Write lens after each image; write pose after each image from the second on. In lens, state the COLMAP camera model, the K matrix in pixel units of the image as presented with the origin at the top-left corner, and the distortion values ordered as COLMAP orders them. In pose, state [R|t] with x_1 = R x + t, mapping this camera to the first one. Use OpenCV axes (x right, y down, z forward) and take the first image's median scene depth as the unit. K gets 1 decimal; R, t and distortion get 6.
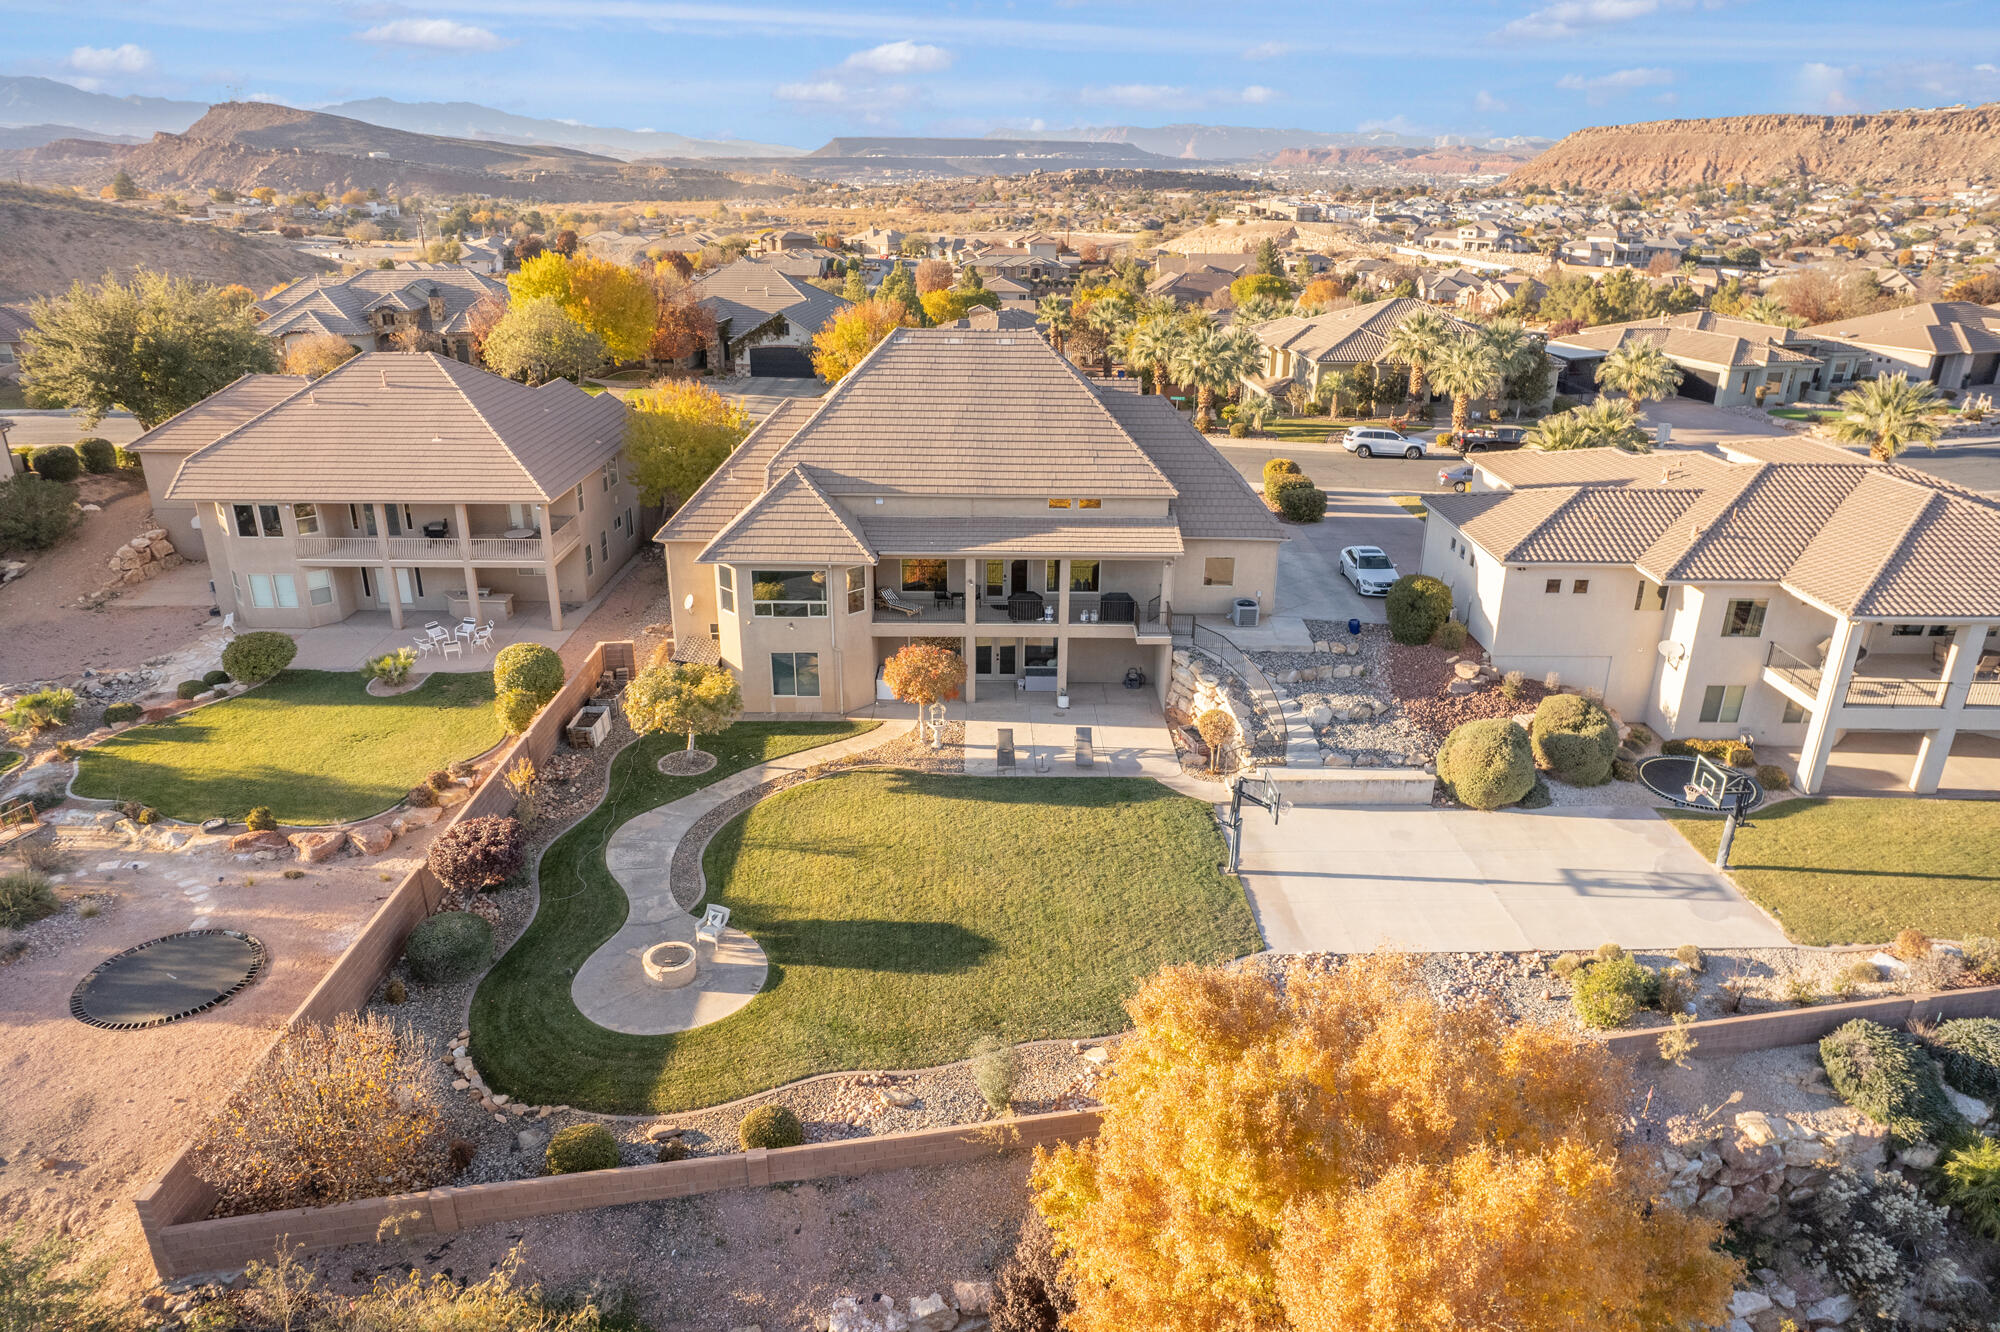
lens RADIAL K [[1279.7, 0, 1004.2], [0, 1279.7, 669.4], [0, 0, 1]] dist [-0.077068, 0.068728]
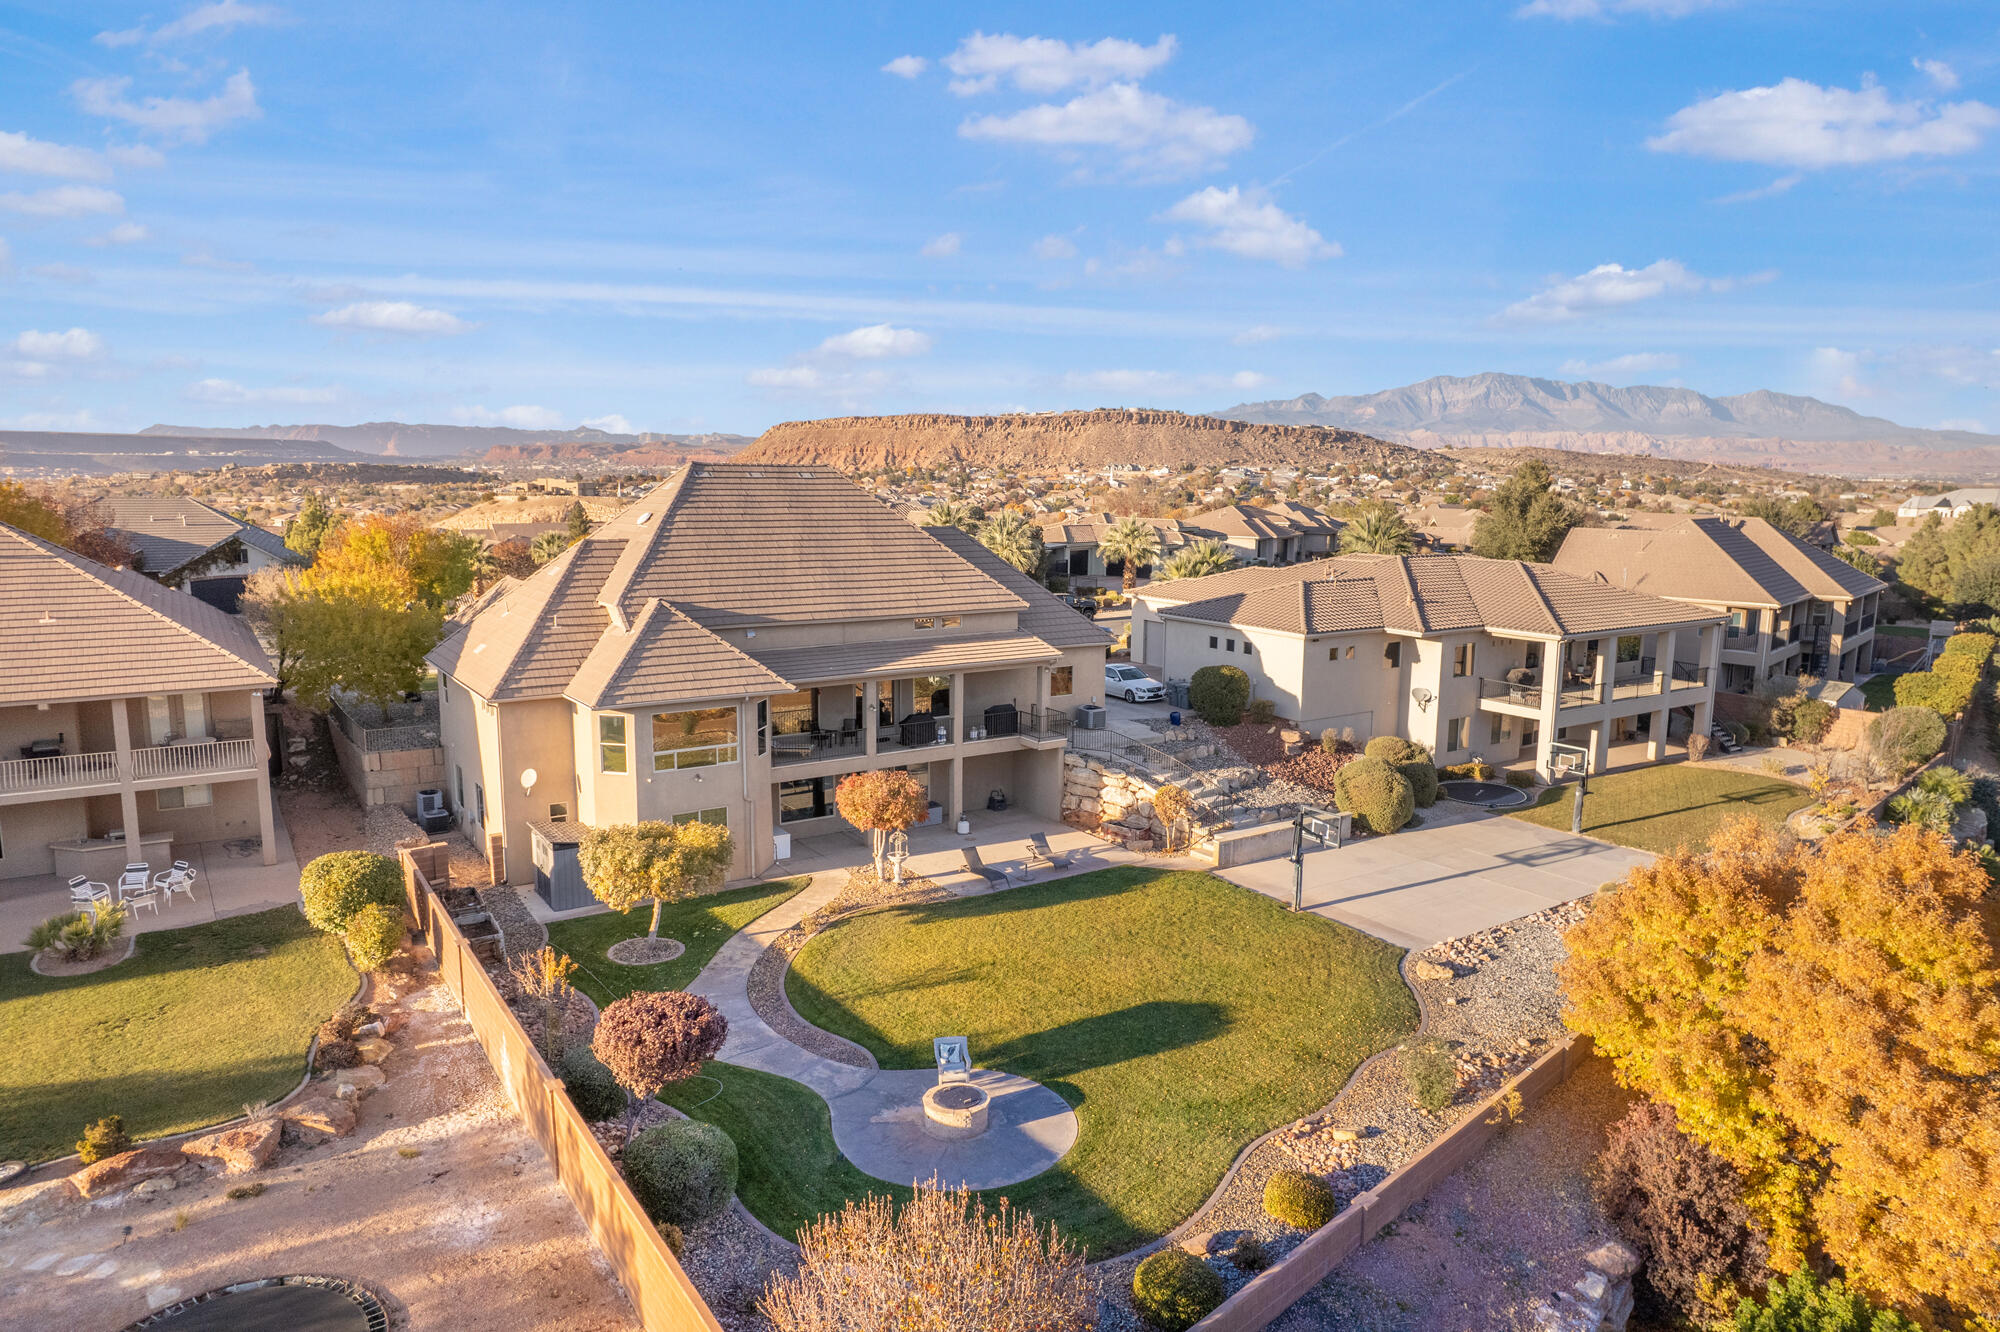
lens RADIAL K [[1273.7, 0, 1005.1], [0, 1273.7, 669.1], [0, 0, 1]] dist [-0.047068, 0.000970]
pose [[0.834433, -0.086009, 0.544356, -0.434472], [0.201371, 0.967031, -0.155885, 0.065570], [-0.513002, 0.239693, 0.824243, 0.186544]]
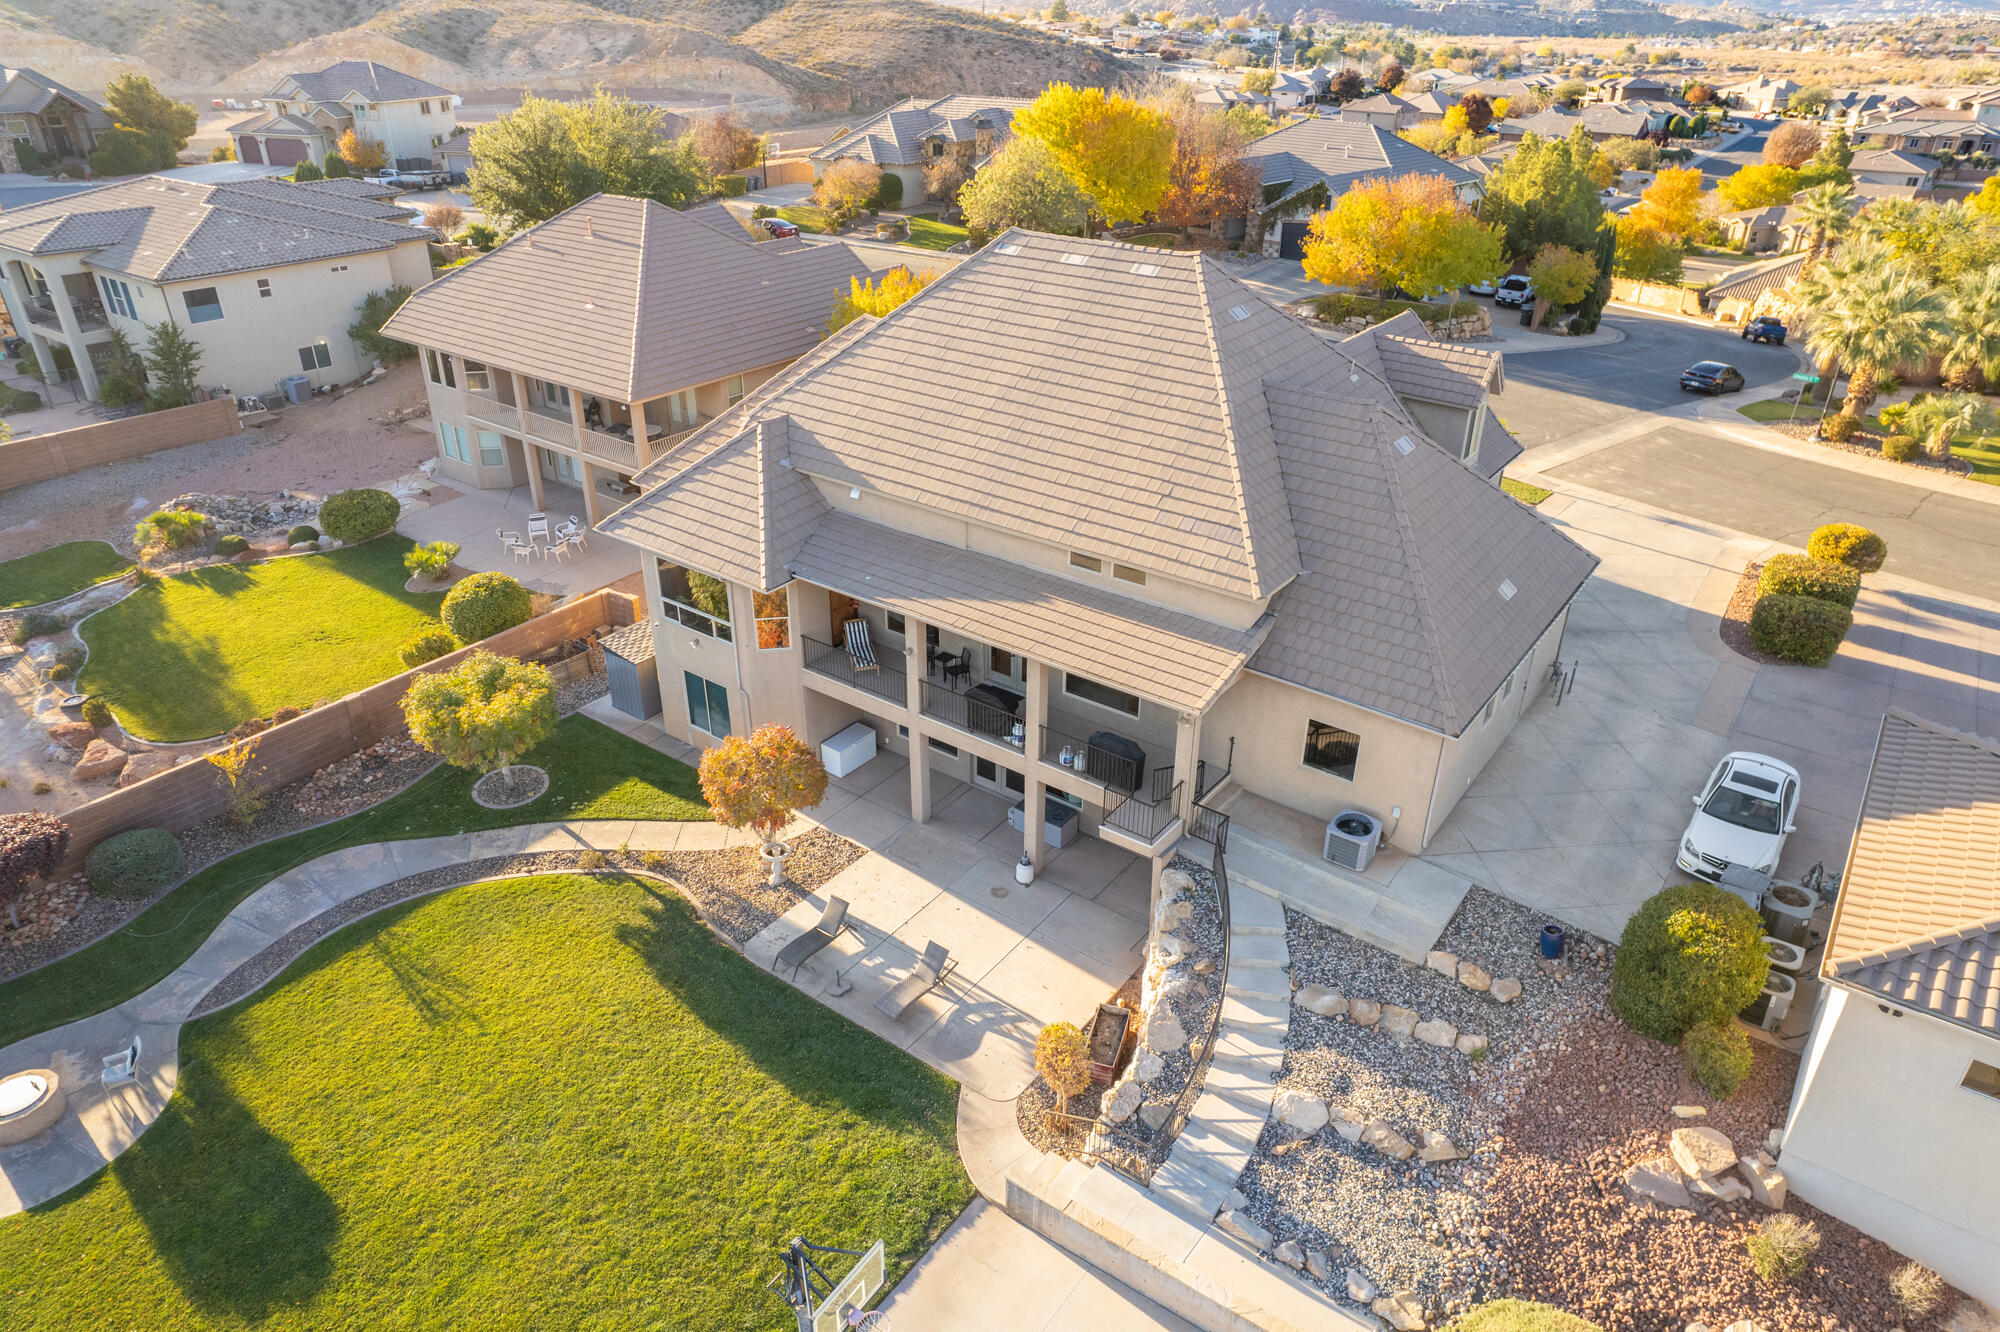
lens RADIAL K [[1280.9, 0, 1004.1], [0, 1280.9, 672.1], [0, 0, 1]] dist [-0.085267, 0.078042]
pose [[0.799060, 0.283473, -0.530232, 0.344118], [-0.220753, 0.958610, 0.179818, -0.179904], [0.559259, -0.026635, 0.828565, 0.490683]]
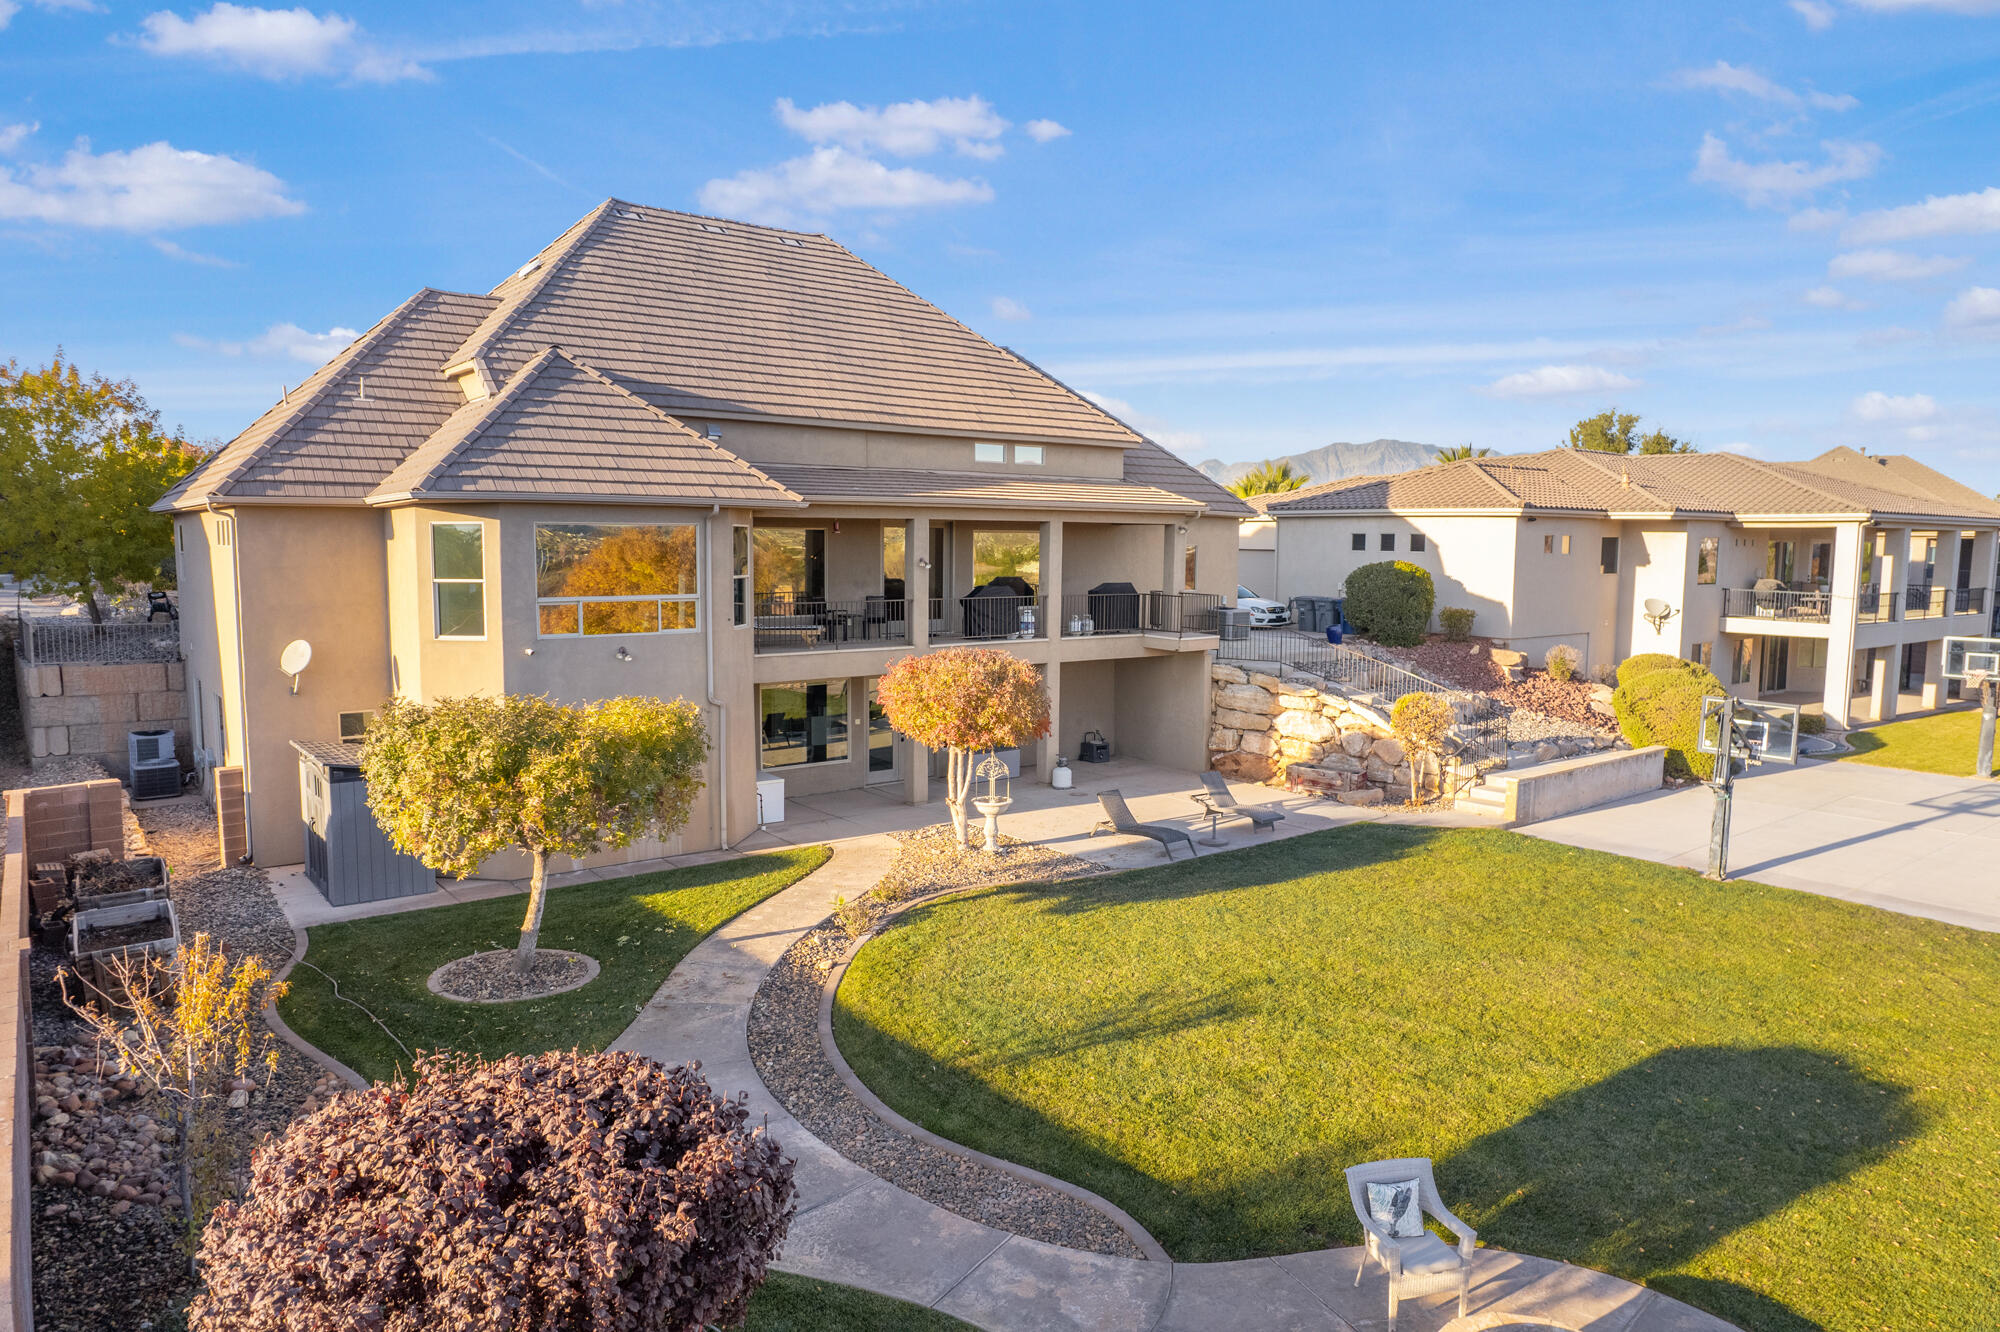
lens RADIAL K [[1276.2, 0, 1004.5], [0, 1276.2, 671.0], [0, 0, 1]] dist [-0.074543, 0.067052]
pose [[0.792698, -0.065750, 0.606058, -0.320837], [0.222934, 0.956571, -0.187811, 0.081782], [-0.567388, 0.283988, 0.772930, 0.568926]]
